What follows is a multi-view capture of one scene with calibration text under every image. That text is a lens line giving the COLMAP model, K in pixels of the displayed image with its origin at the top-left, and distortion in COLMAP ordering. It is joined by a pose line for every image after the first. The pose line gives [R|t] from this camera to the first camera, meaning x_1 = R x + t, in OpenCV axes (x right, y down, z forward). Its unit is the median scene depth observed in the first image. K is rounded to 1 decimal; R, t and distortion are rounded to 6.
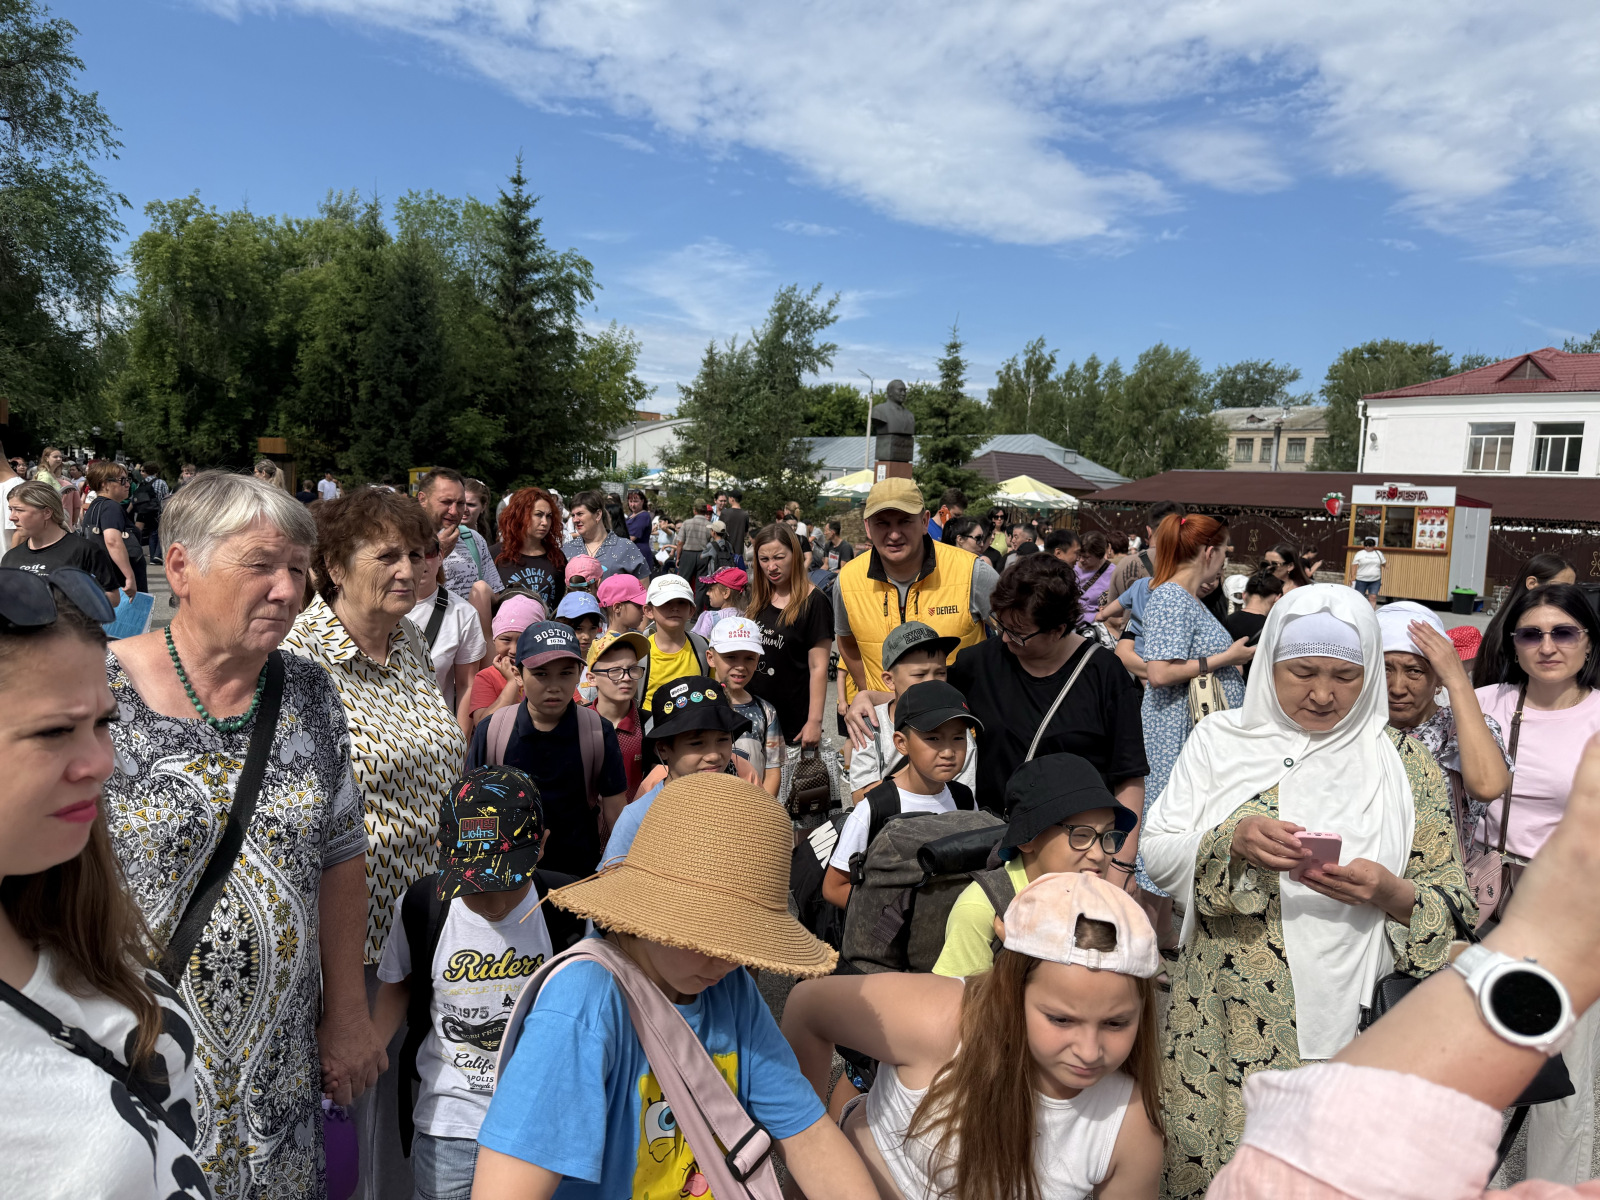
lens RADIAL K [[1130.2, 0, 791.2], [0, 1130.2, 622.0], [0, 0, 1]] dist [0.051312, -0.071511]
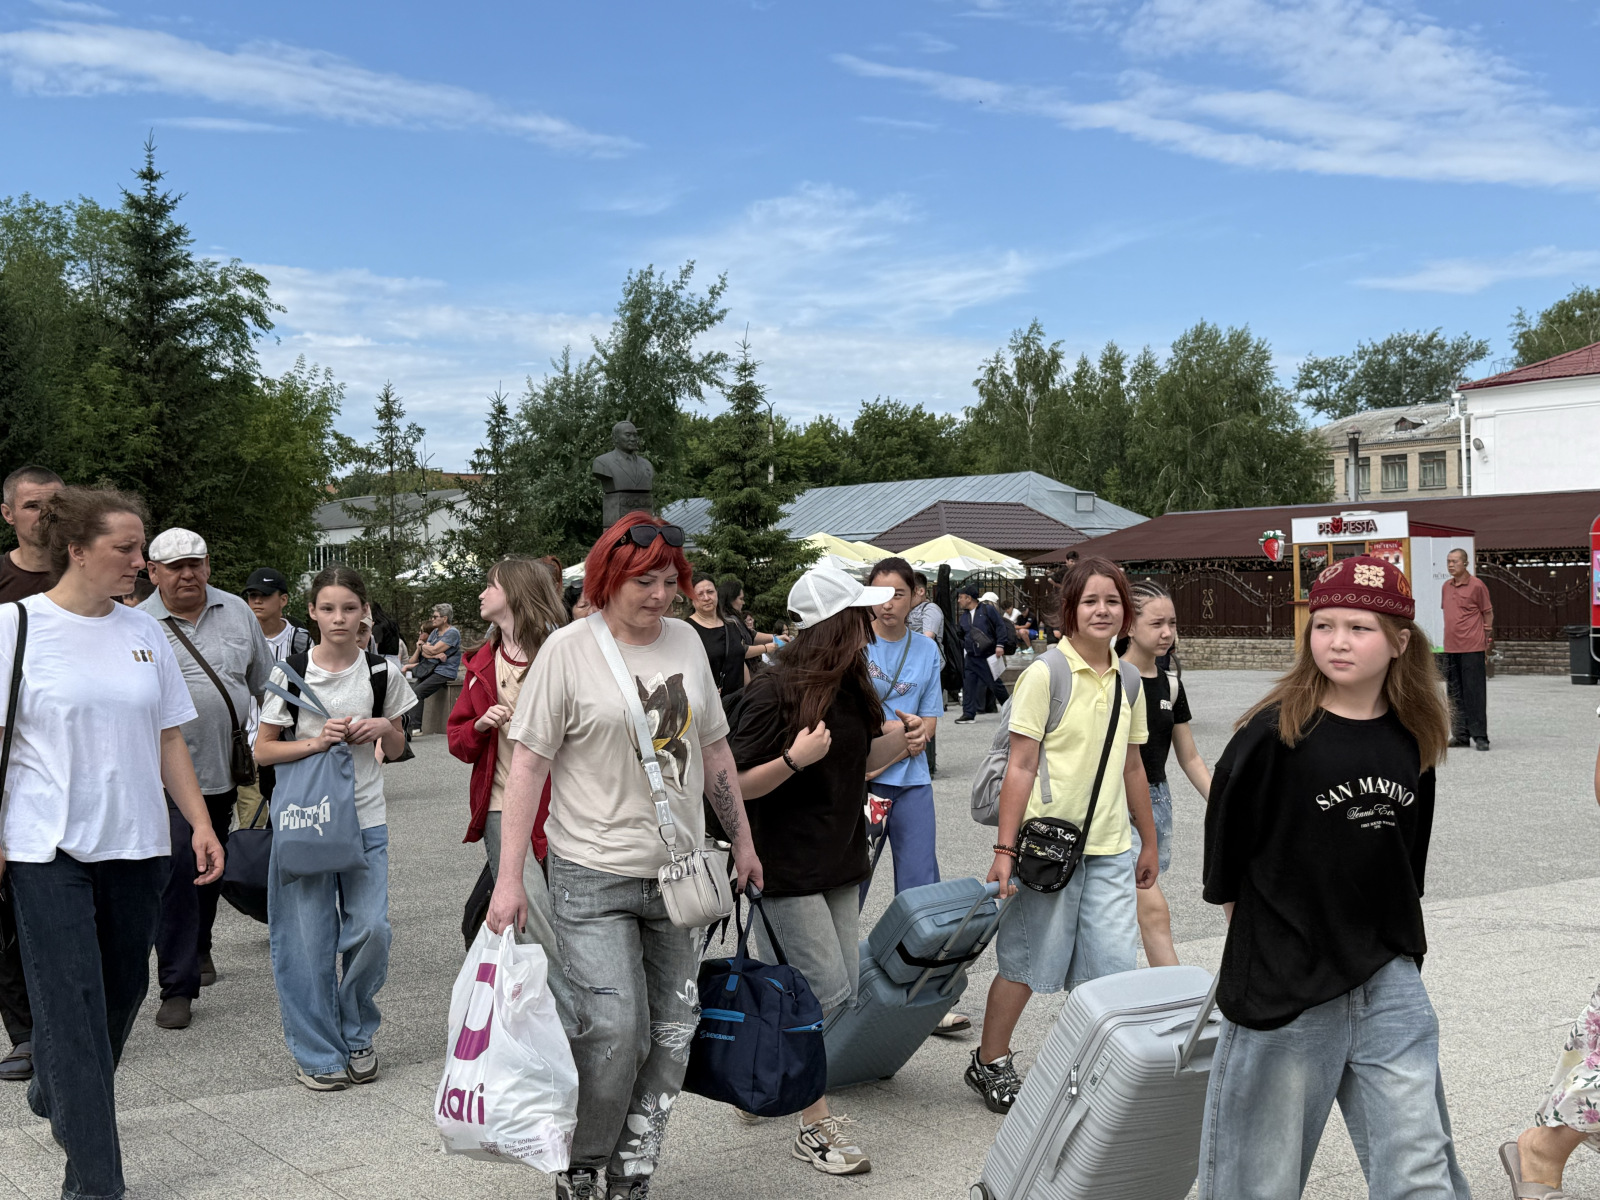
lens RADIAL K [[1961.9, 0, 800.0], [0, 1961.9, 600.0], [0, 0, 1]] dist [0.017921, 0.053940]
pose [[0.997392, -0.069493, 0.019478, 0.113904], [0.071208, 0.991508, -0.108815, 0.035087], [-0.011751, 0.109918, 0.993871, -0.182666]]
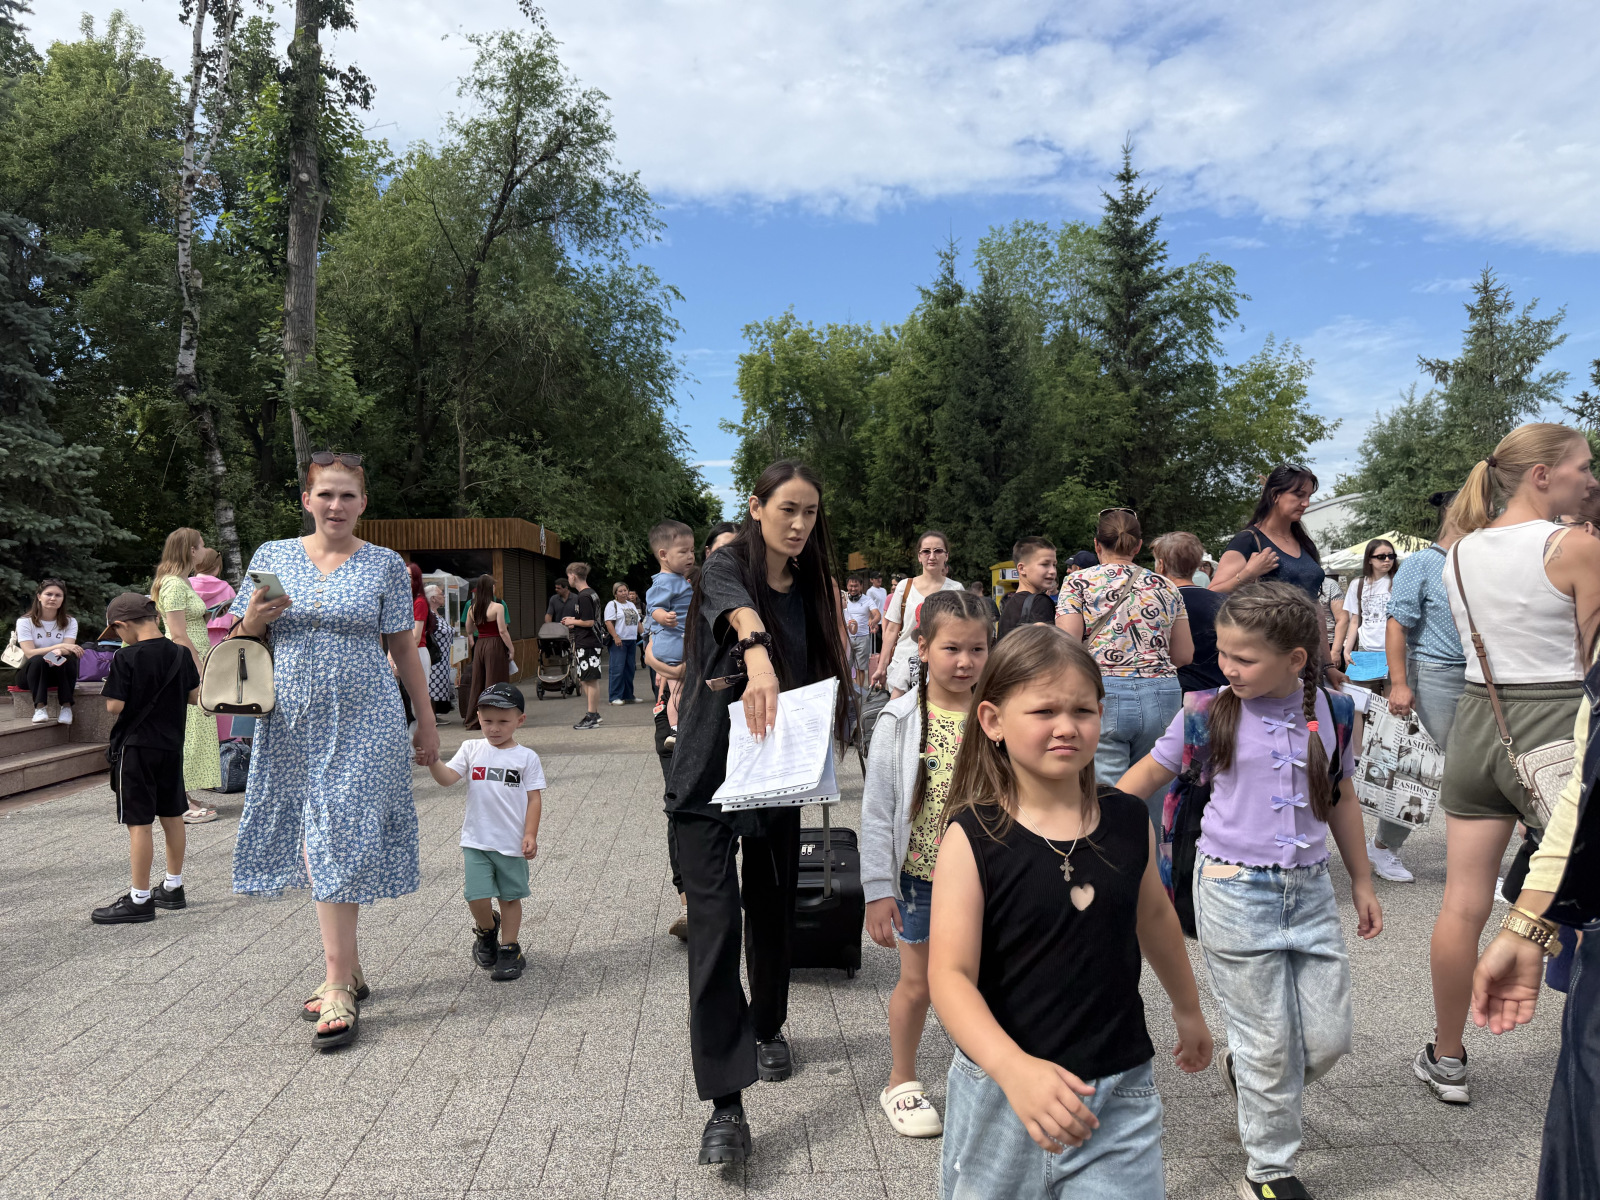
lens RADIAL K [[1113.3, 0, 804.1], [0, 1113.3, 618.4], [0, 0, 1]] dist [0.046897, -0.050113]
pose [[0.859650, -0.063106, -0.506971, -0.061317], [0.011141, 0.994421, -0.104892, -0.021426], [0.510762, 0.084522, 0.855557, 0.264115]]
